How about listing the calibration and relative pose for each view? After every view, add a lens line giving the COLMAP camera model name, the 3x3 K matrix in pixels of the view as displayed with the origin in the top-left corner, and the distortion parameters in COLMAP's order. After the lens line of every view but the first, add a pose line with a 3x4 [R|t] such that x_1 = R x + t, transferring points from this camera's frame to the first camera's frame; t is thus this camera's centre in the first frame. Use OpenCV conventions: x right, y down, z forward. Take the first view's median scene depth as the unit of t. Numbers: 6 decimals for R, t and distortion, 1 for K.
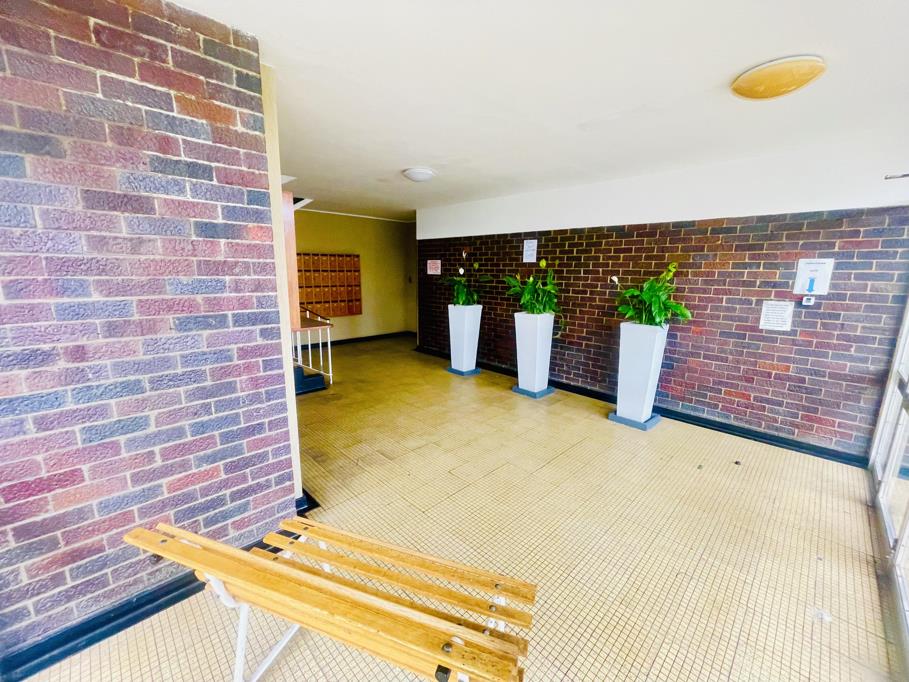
lens RADIAL K [[367.6, 0, 452.0], [0, 367.6, 341.2], [0, 0, 1]] dist [0.001252, 0.000182]
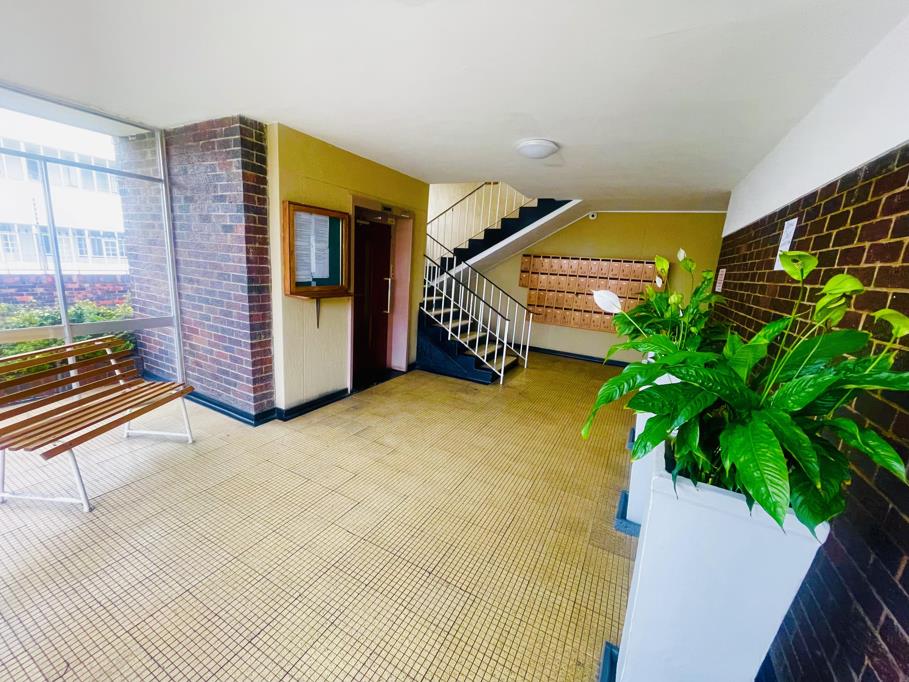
lens RADIAL K [[367.6, 0, 452.0], [0, 367.6, 341.2], [0, 0, 1]] dist [0.001252, 0.000182]
pose [[0.301384, 0.208467, -0.930435, 1.353831], [-0.248883, 0.959179, 0.134289, -0.246387], [0.920448, 0.191097, 0.340965, 1.309004]]
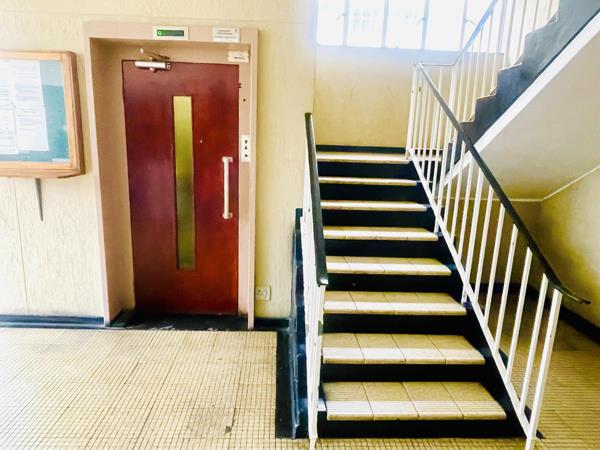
lens RADIAL K [[414.4, 0, 300.0], [0, 414.4, 225.0], [0, 0, 1]] dist [0.001771, 0.000188]
pose [[-0.667871, 0.132180, -0.732446, -0.185464], [-0.184075, 0.924196, 0.334631, -0.568786], [0.721155, 0.358315, -0.592913, 2.952810]]
